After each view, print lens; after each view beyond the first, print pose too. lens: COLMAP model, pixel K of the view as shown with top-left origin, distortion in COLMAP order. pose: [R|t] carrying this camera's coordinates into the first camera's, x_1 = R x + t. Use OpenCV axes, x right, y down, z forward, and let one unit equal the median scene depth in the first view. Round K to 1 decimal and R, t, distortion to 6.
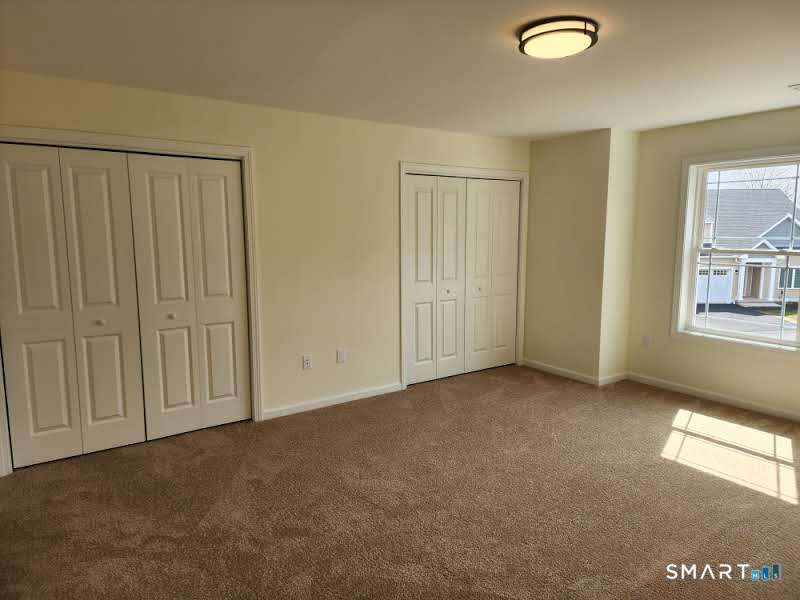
lens RADIAL K [[530.5, 0, 401.2], [0, 530.5, 299.0], [0, 0, 1]] dist [0.063275, -0.012928]
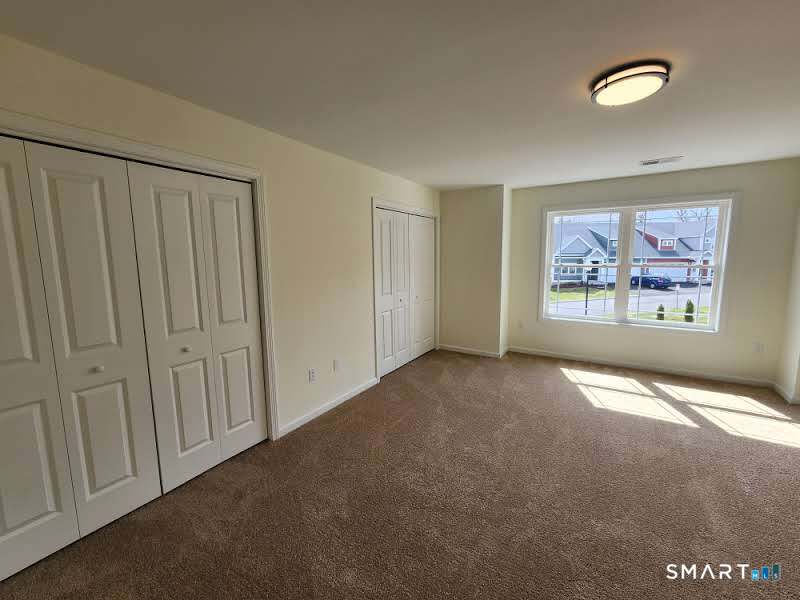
lens RADIAL K [[330.9, 0, 399.0], [0, 330.9, 297.3], [0, 0, 1]] dist [0.002332, 0.000633]
pose [[0.919813, -0.057209, 0.388163, -0.290037], [0.059709, 0.998200, 0.005631, -0.034758], [-0.387787, 0.017998, 0.921573, 0.327915]]
